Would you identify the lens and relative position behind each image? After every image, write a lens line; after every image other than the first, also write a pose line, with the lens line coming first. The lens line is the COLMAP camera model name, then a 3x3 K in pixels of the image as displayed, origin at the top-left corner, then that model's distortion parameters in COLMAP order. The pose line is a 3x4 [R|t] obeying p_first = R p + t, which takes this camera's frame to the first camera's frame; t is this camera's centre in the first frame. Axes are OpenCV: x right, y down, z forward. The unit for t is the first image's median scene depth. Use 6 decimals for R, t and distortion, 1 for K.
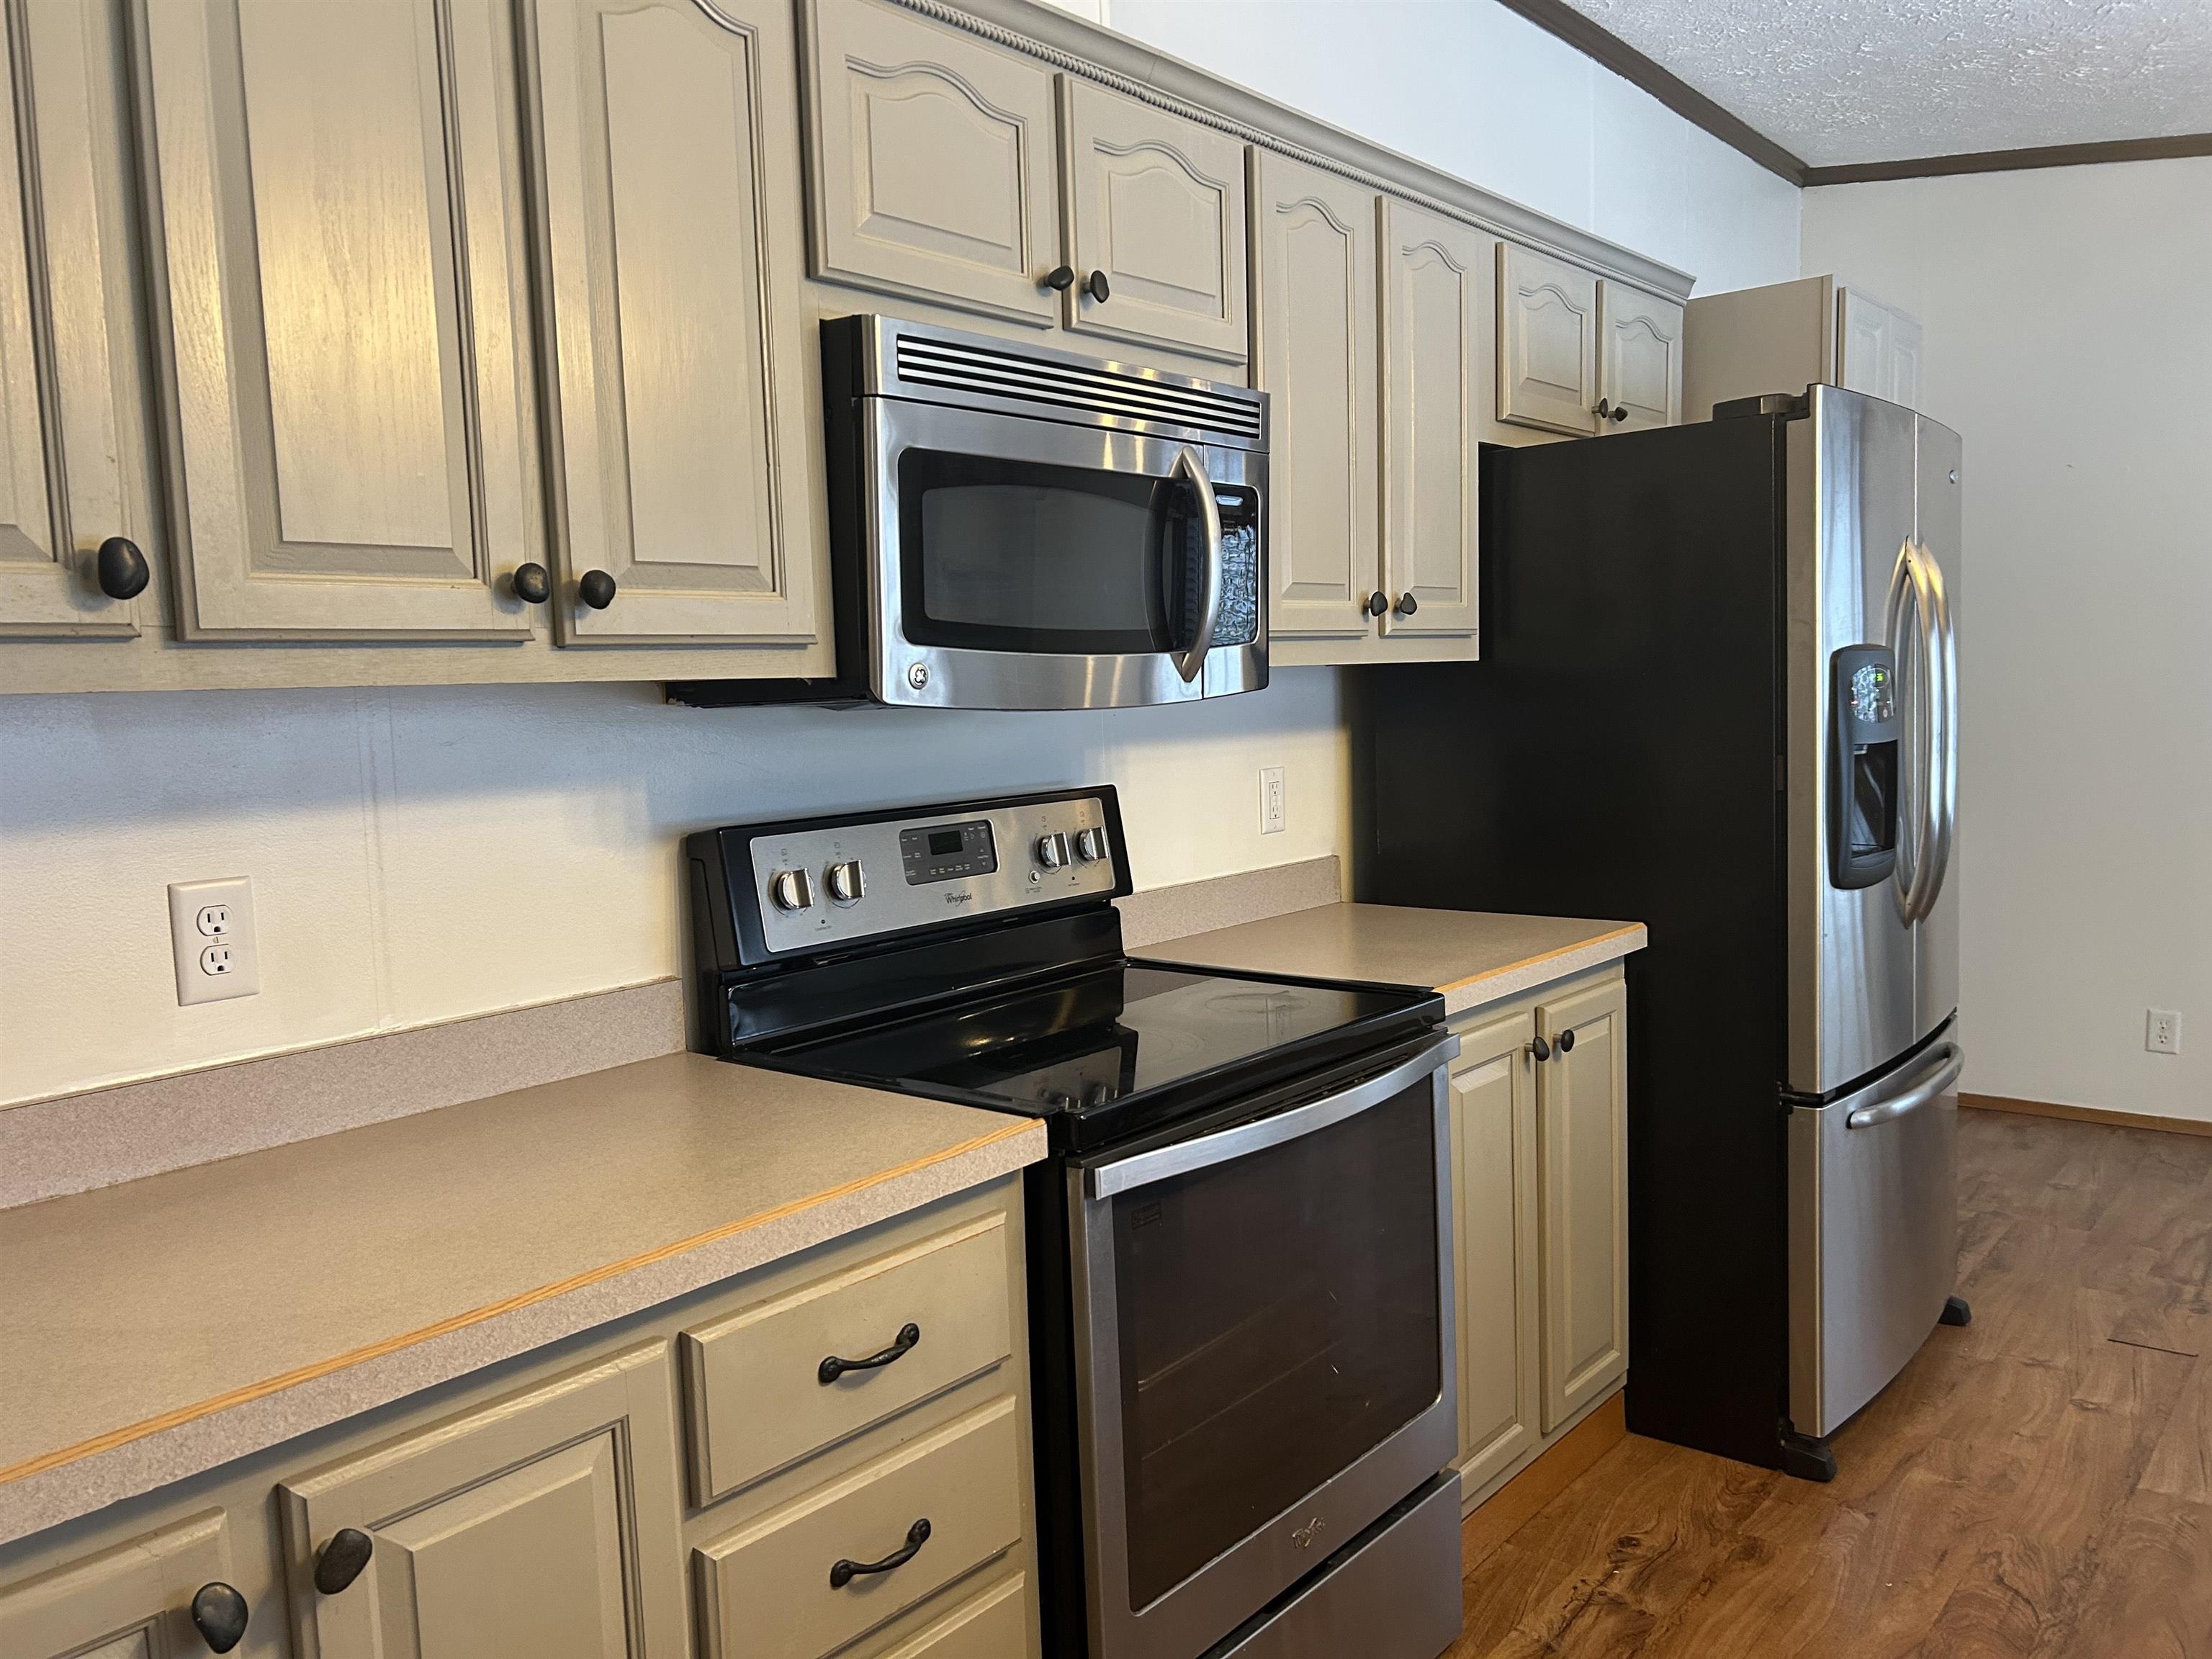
lens RADIAL K [[1682.3, 0, 1106.1], [0, 1682.3, 836.6], [0, 0, 1]] dist [0.039998, -0.017741]
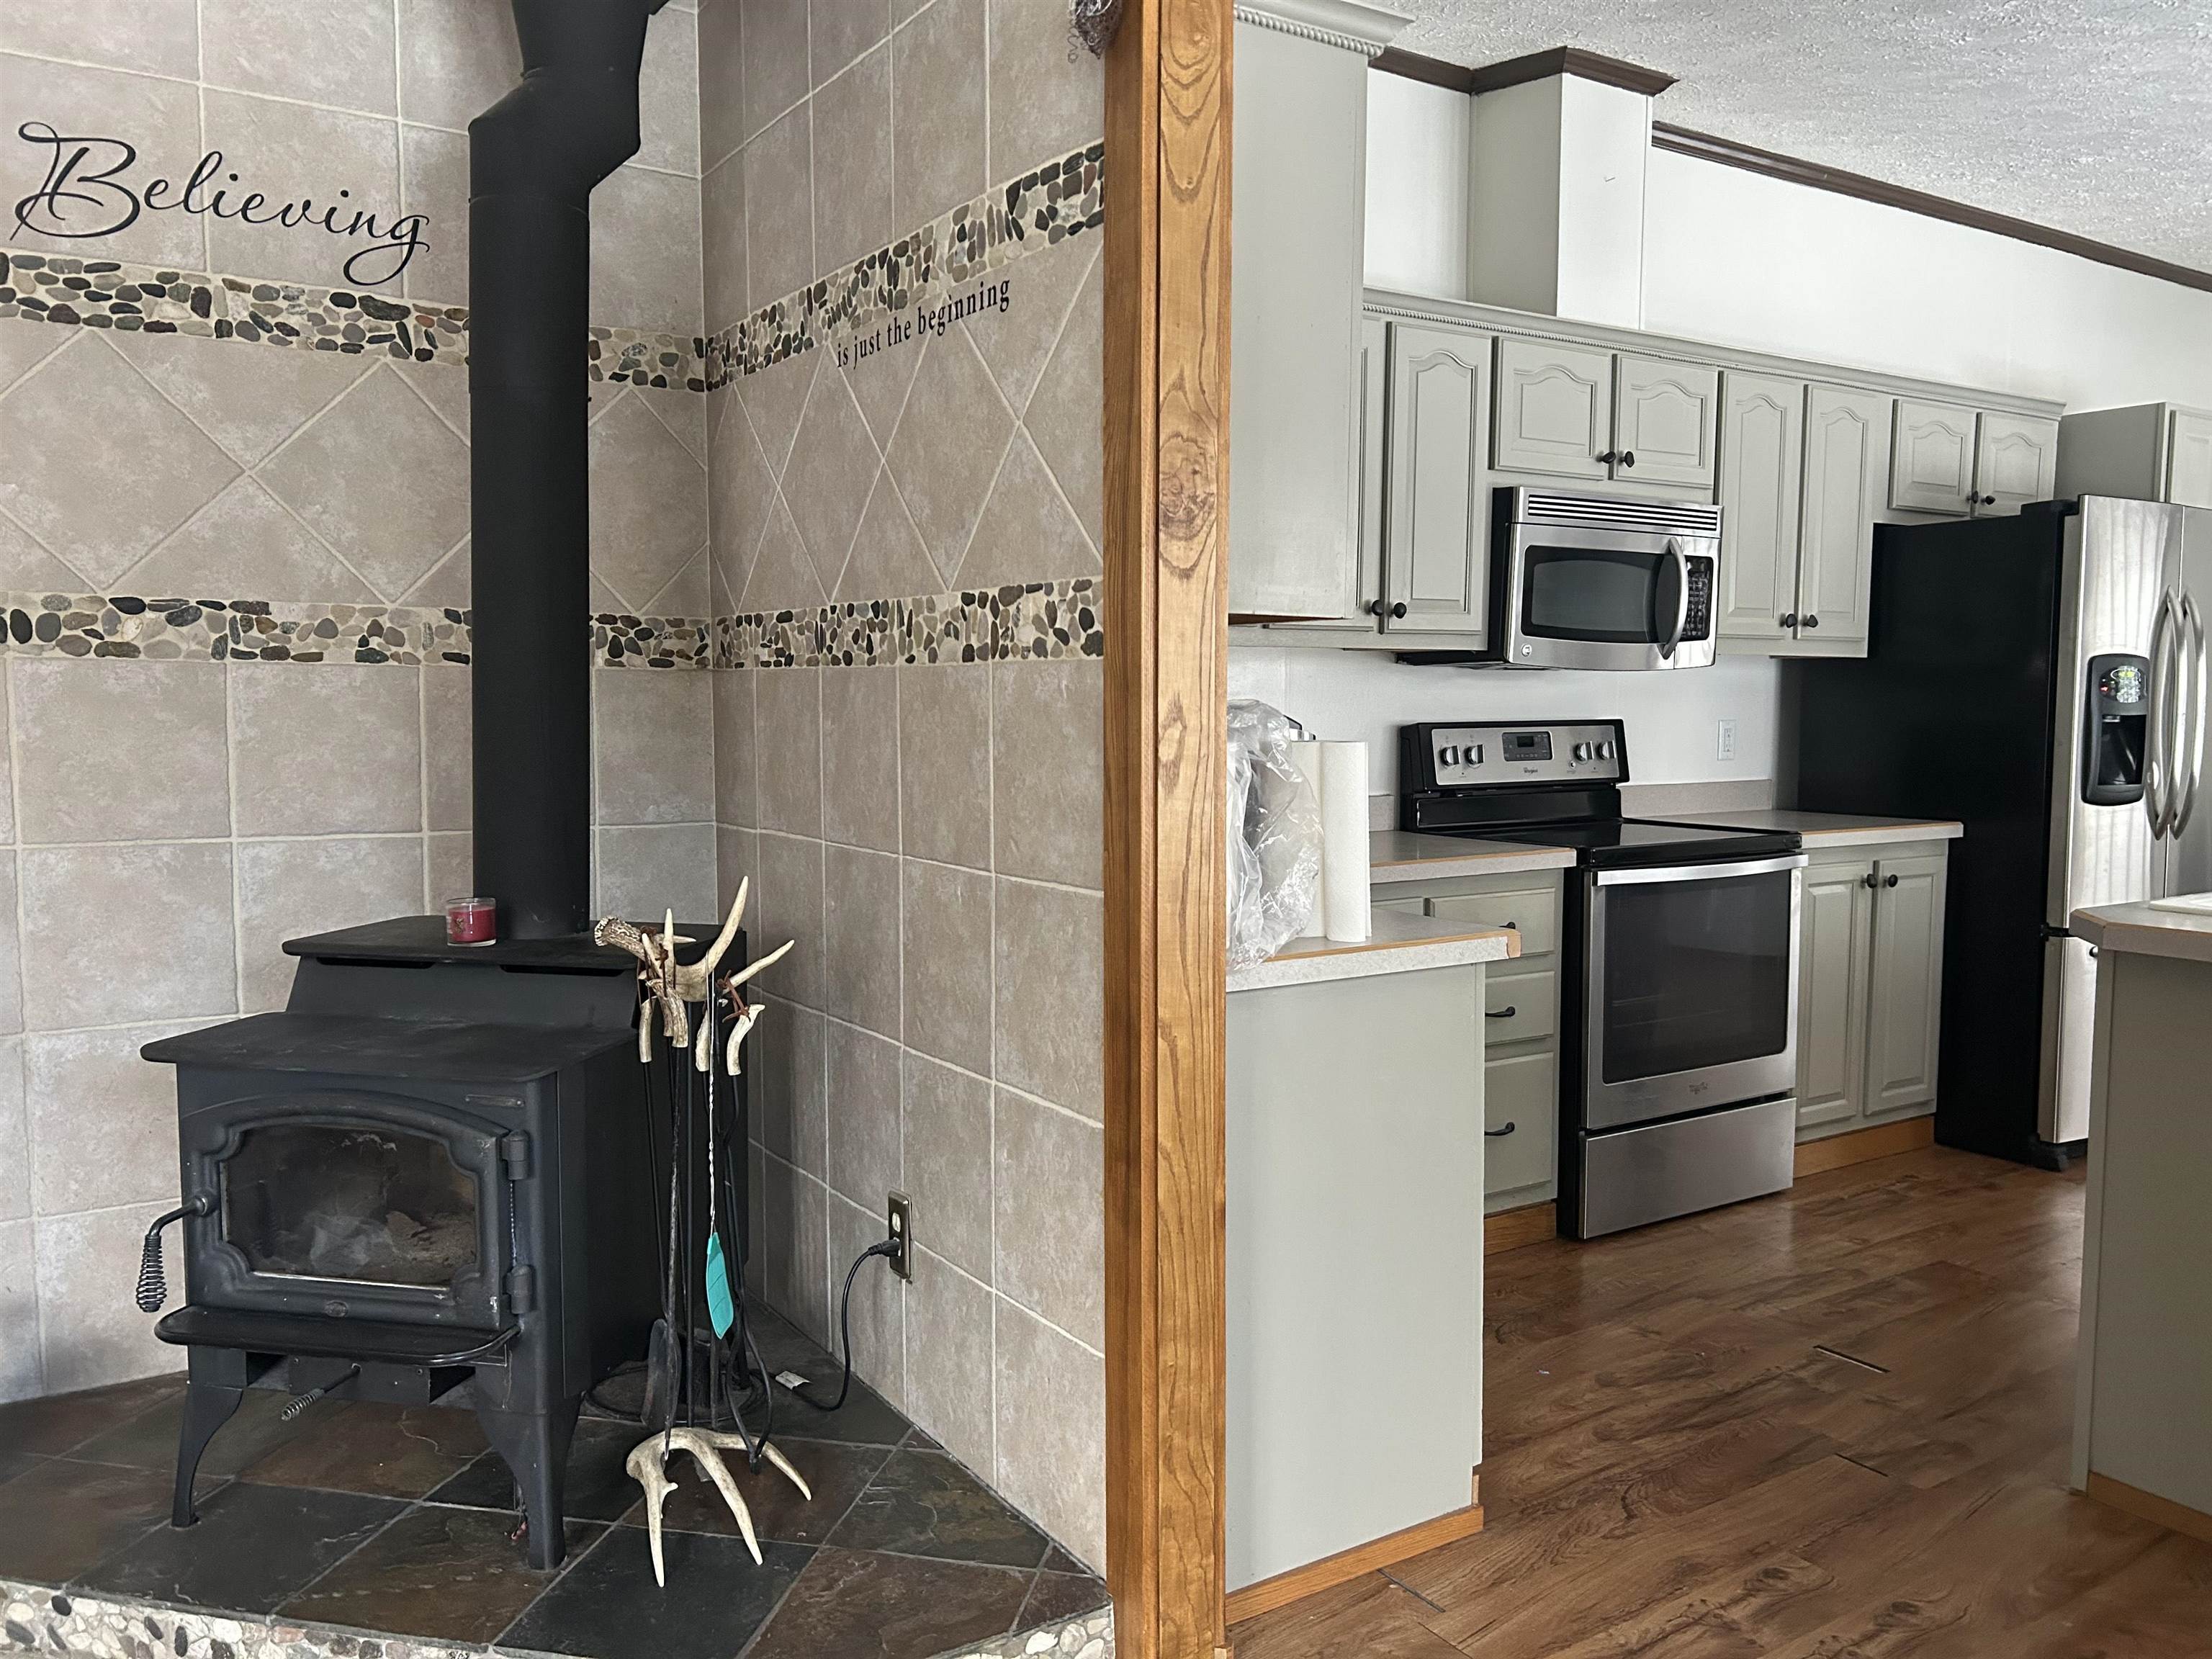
lens RADIAL K [[1682.3, 0, 1098.0], [0, 1682.3, 831.4], [0, 0, 1]] dist [0.039998, -0.017741]
pose [[0.952395, 0.063070, -0.298272, 0.019609], [-0.063547, 0.997946, 0.008109, 0.123841], [0.298170, 0.011231, 0.954447, -0.990192]]
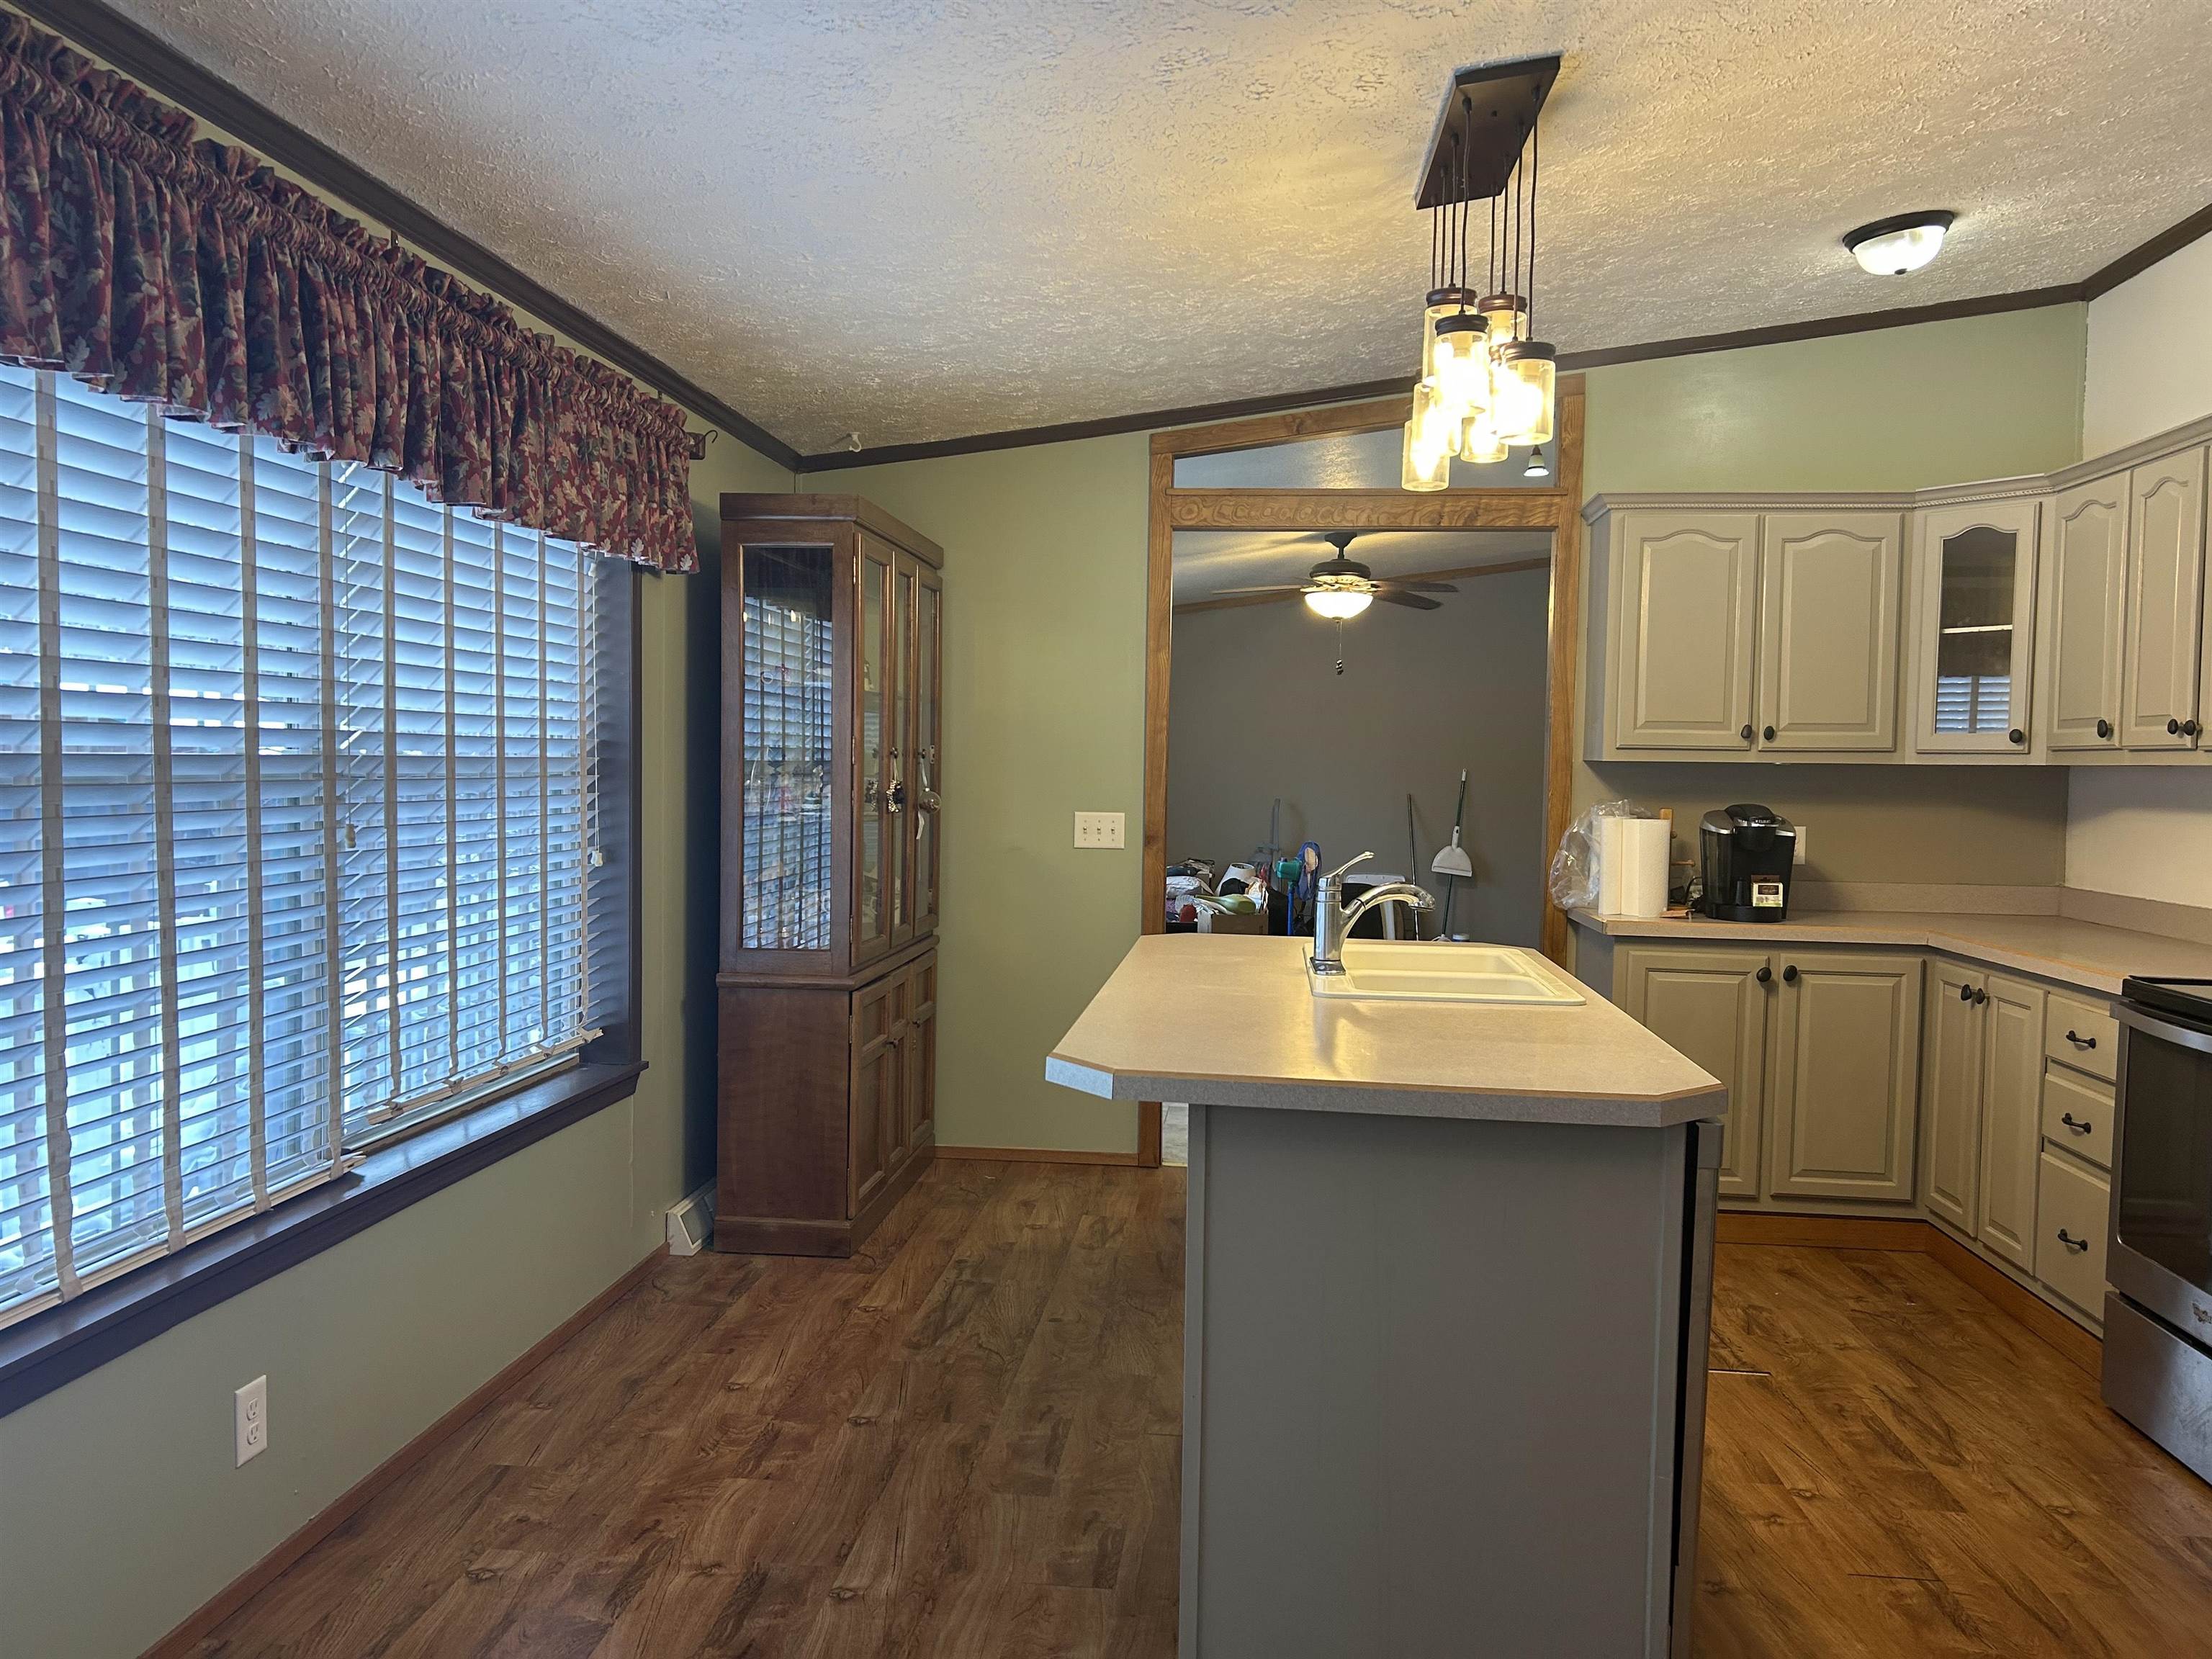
lens RADIAL K [[1682.3, 0, 1105.0], [0, 1682.3, 832.0], [0, 0, 1]] dist [0.039998, -0.017741]
pose [[-0.829633, 0.047813, -0.556257, 2.390978], [-0.036543, 0.989540, 0.139557, -0.336592], [0.557111, 0.136108, -0.819208, 2.701815]]
